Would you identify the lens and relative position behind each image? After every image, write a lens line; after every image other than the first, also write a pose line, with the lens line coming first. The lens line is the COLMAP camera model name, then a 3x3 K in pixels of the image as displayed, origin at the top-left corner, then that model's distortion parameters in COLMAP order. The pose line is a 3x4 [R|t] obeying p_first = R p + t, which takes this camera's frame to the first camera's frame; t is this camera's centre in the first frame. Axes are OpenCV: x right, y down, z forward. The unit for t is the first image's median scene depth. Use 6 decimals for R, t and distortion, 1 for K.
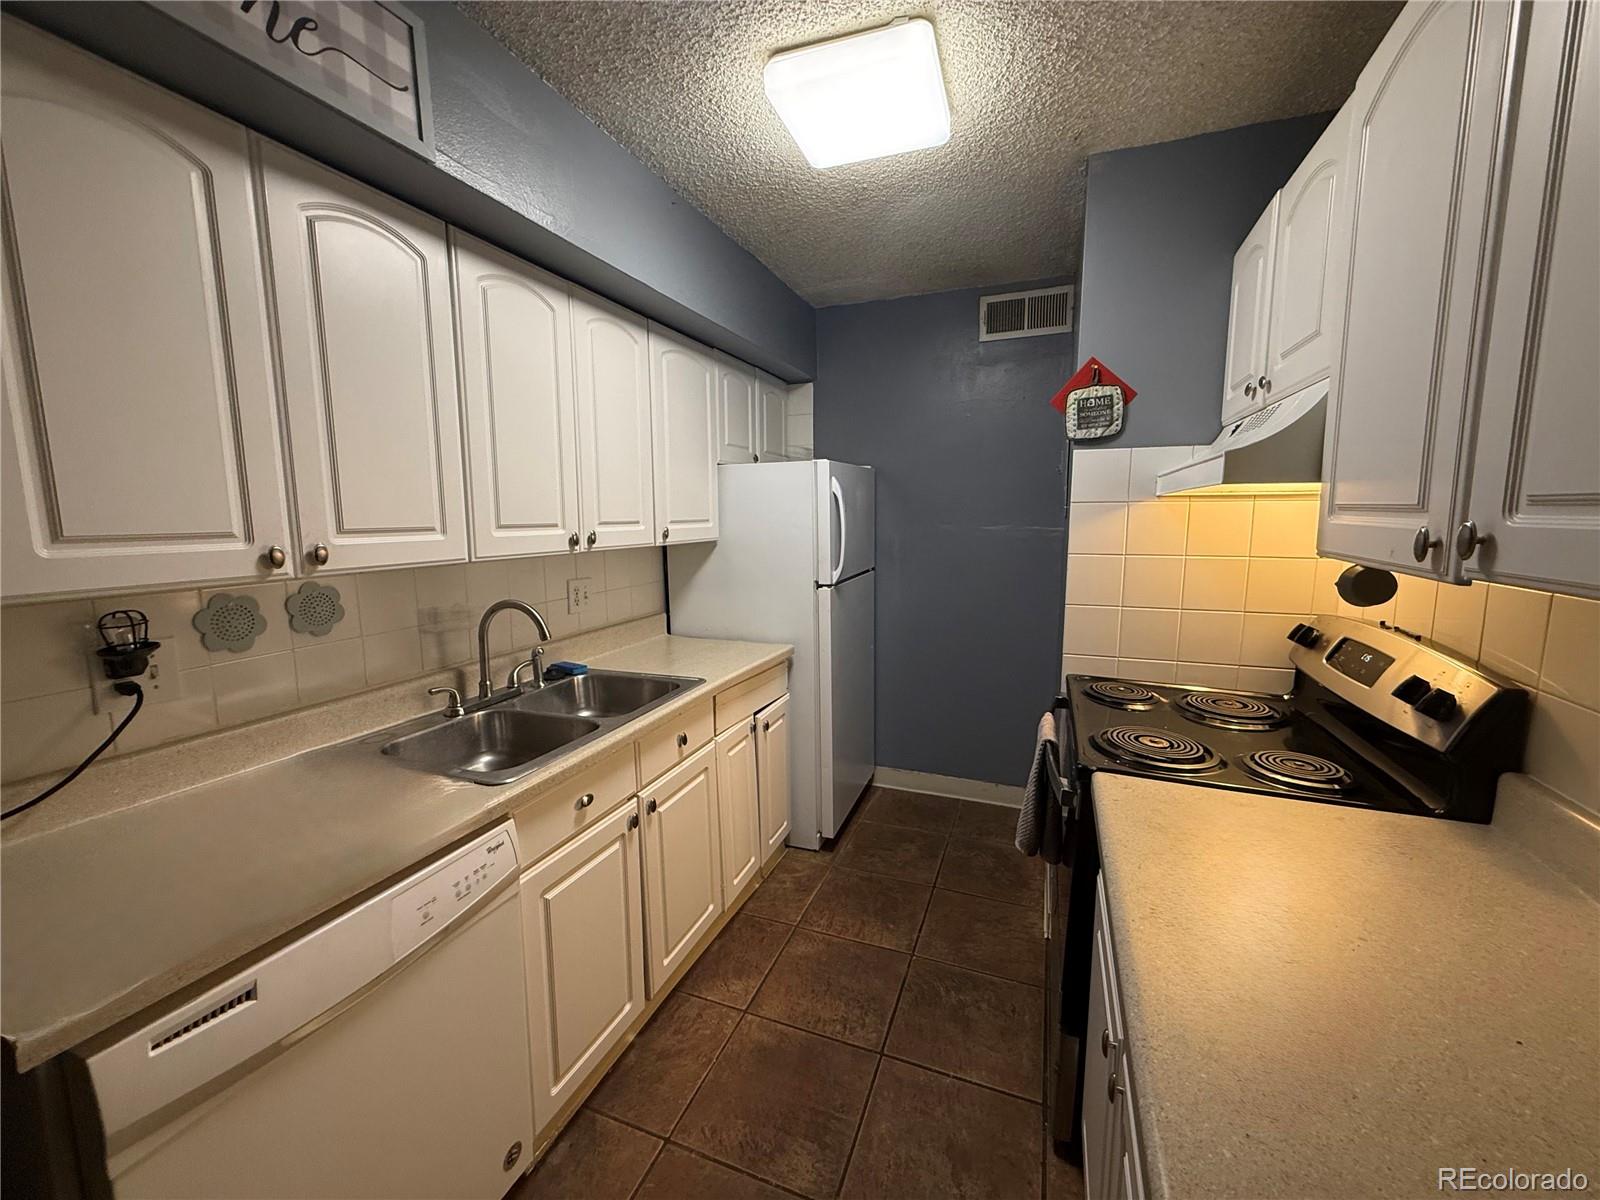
lens RADIAL K [[638.7, 0, 797.0], [0, 638.7, 597.0], [0, 0, 1]] dist [0.000494, 0.000047]
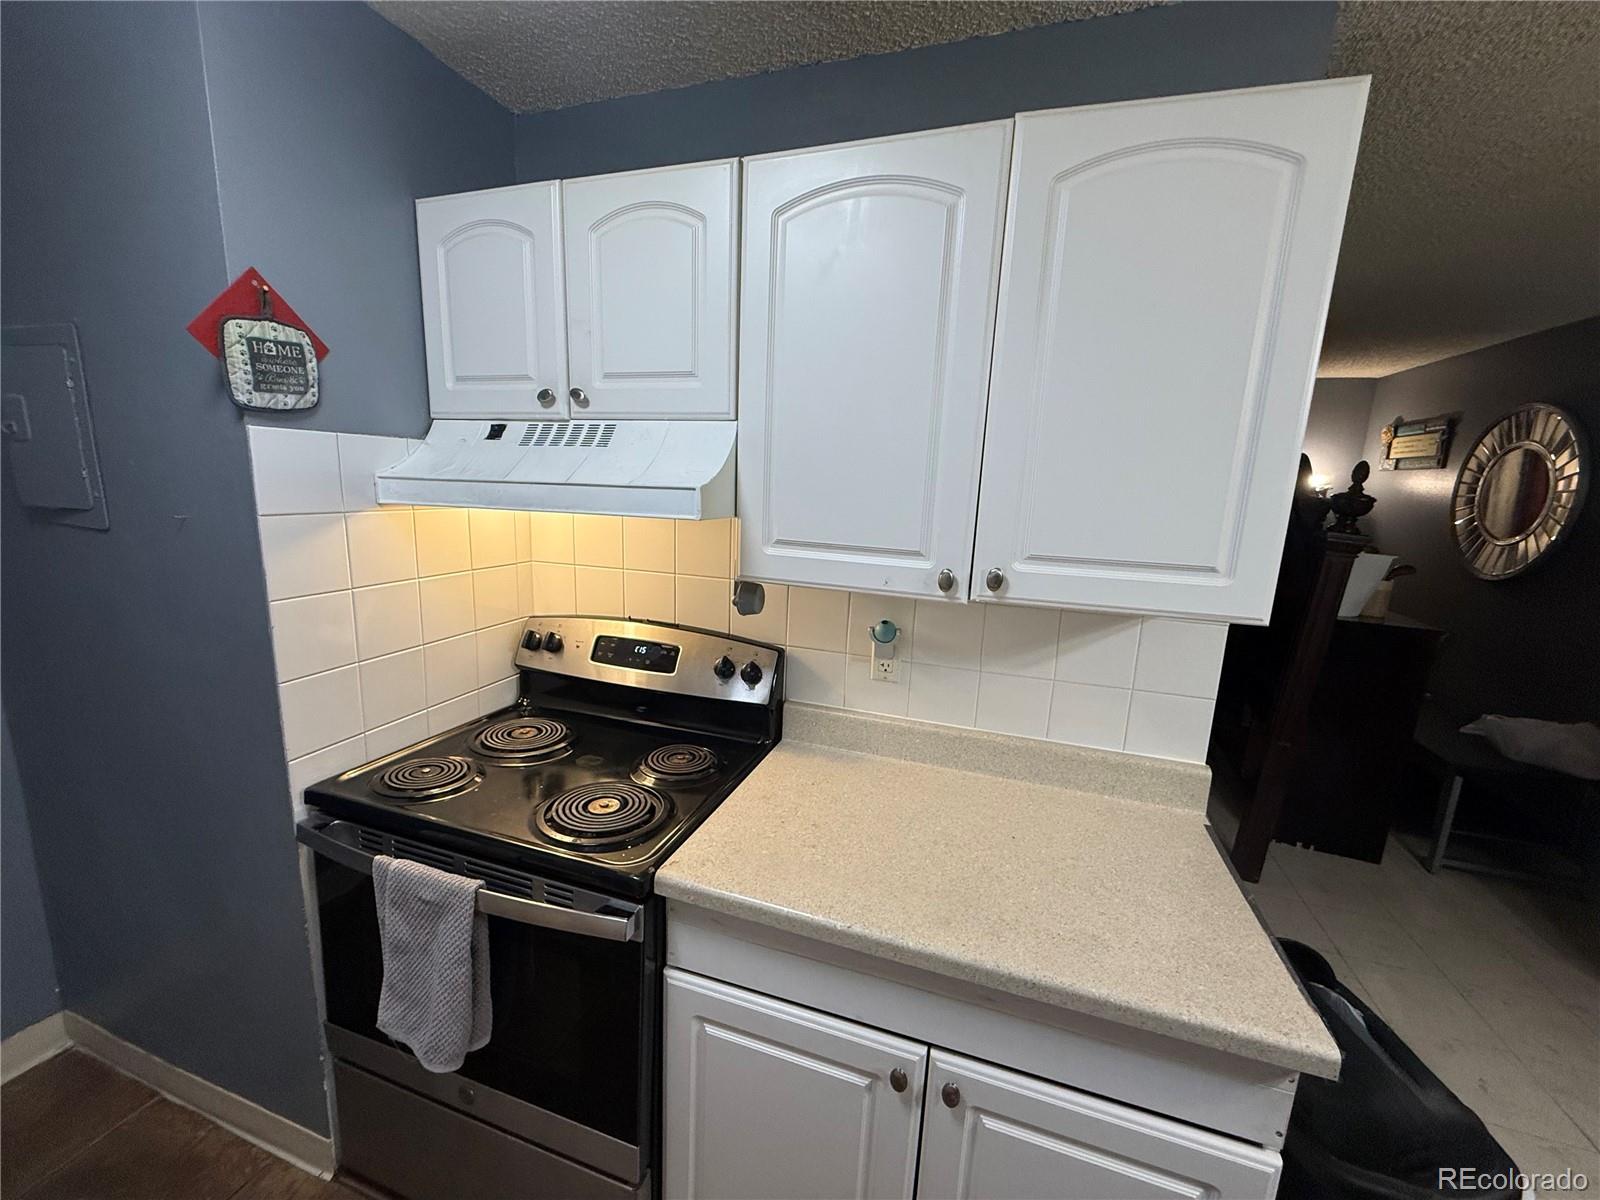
lens RADIAL K [[638.7, 0, 796.5], [0, 638.7, 602.0], [0, 0, 1]] dist [0.000494, 0.000047]
pose [[-0.046961, -0.186159, 0.981397, -0.192599], [0.090469, 0.977650, 0.189777, -0.141268], [-0.994791, 0.097698, -0.029070, 0.550264]]
